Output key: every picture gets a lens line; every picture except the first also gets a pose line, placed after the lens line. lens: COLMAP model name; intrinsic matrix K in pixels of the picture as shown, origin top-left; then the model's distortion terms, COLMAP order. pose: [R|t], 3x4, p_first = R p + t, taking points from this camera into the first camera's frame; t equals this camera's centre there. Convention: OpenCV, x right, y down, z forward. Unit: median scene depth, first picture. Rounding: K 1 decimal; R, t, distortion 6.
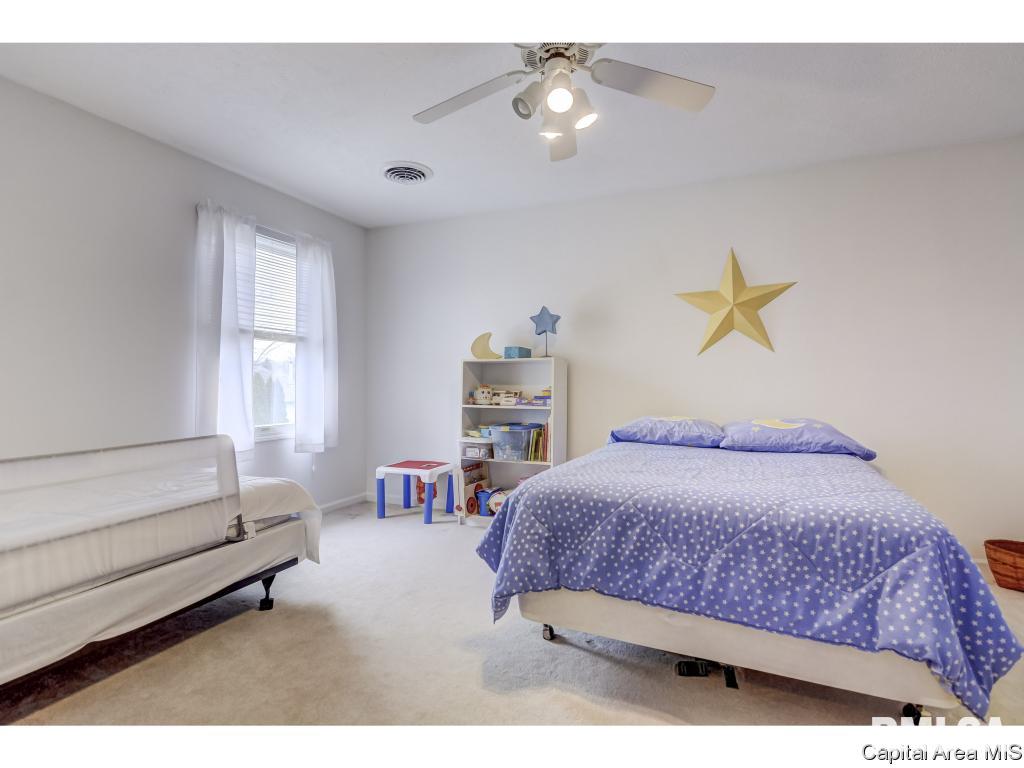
lens RADIAL K [[506.9, 0, 491.7], [0, 506.9, 381.2], [0, 0, 1]] dist [0.001955, -0.000048]
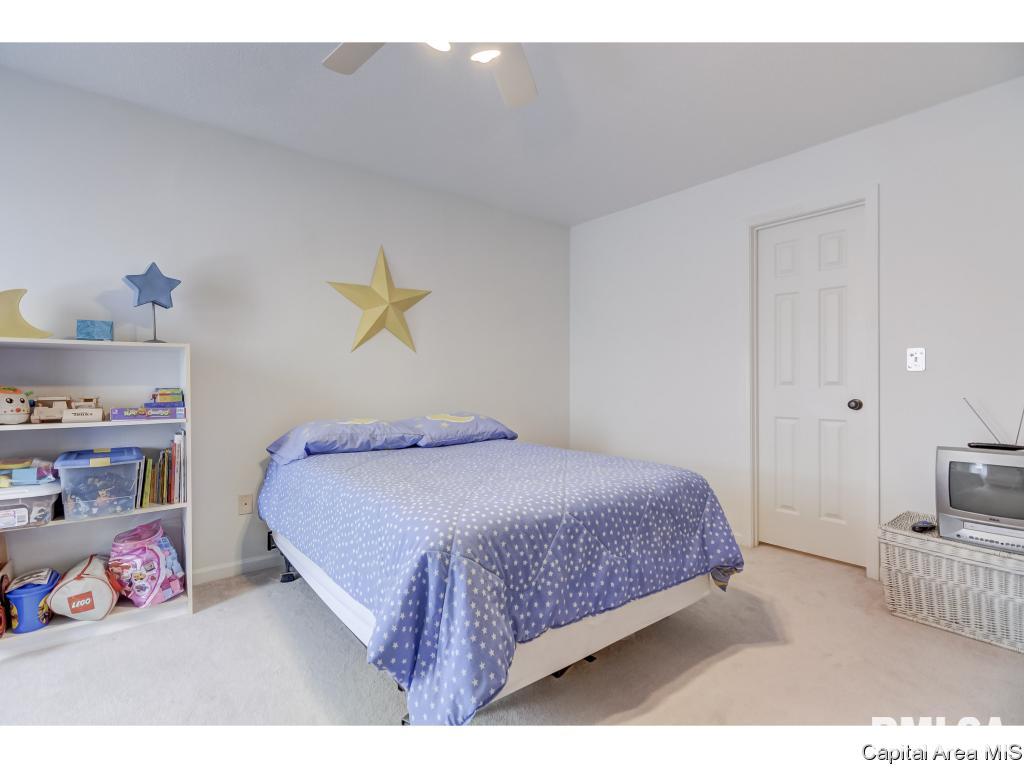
lens RADIAL K [[492.2, 0, 506.6], [0, 492.2, 382.4], [0, 0, 1]] dist [0.003607, 0.000459]
pose [[0.449127, -0.004267, 0.893458, -0.311394], [0.000141, 0.999989, 0.004705, 0.000803], [-0.893468, -0.001987, 0.449122, 0.389373]]
